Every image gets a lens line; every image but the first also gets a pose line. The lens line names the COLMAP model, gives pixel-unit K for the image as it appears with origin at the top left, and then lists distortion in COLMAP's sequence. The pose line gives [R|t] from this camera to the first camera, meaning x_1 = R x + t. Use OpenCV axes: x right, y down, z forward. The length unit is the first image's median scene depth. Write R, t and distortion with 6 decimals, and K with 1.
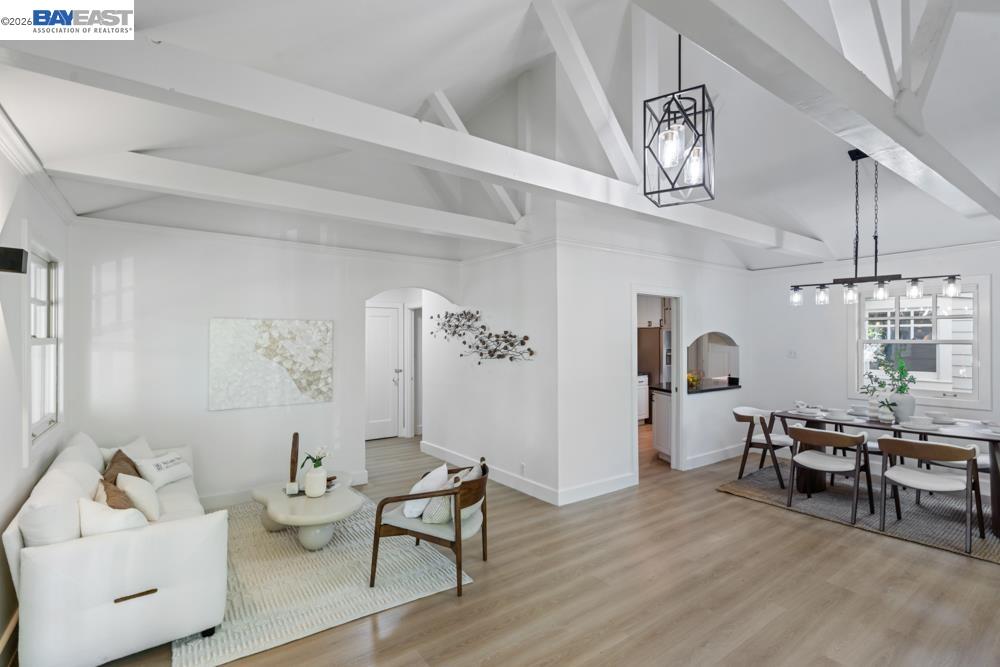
lens RADIAL K [[463.6, 0, 500.0], [0, 463.6, 339.6], [0, 0, 1]] dist [-0.007249, 0.001171]
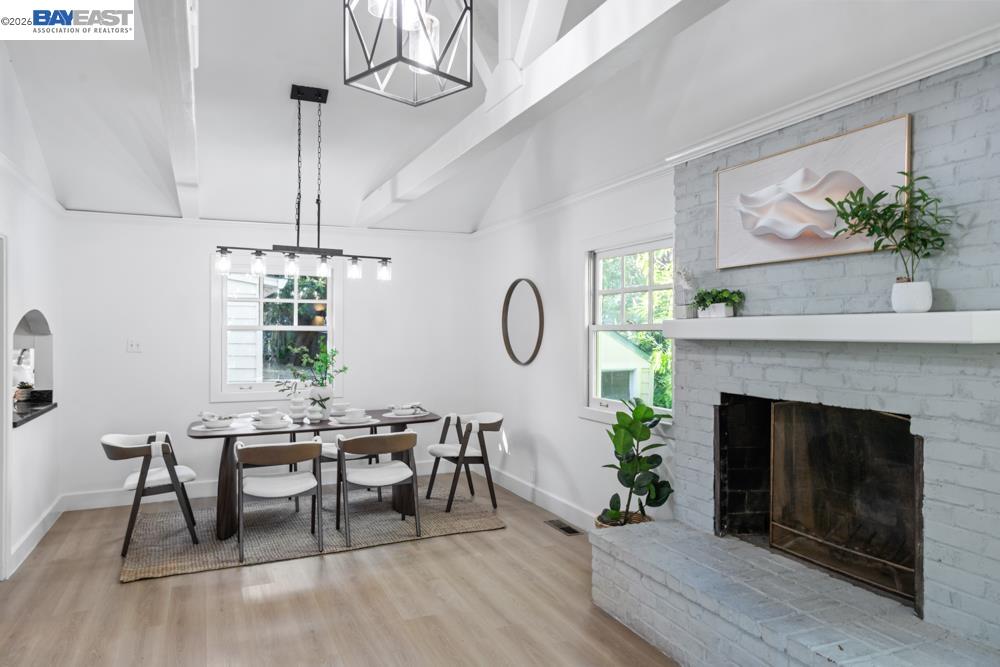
lens RADIAL K [[652.8, 0, 504.5], [0, 652.8, 332.7], [0, 0, 1]] dist [0.009612, 0.000941]
pose [[0.198670, -0.004618, 0.980055, -0.265984], [-0.002660, 0.999983, 0.005251, 0.007876], [-0.980063, -0.003650, 0.198655, 0.411612]]
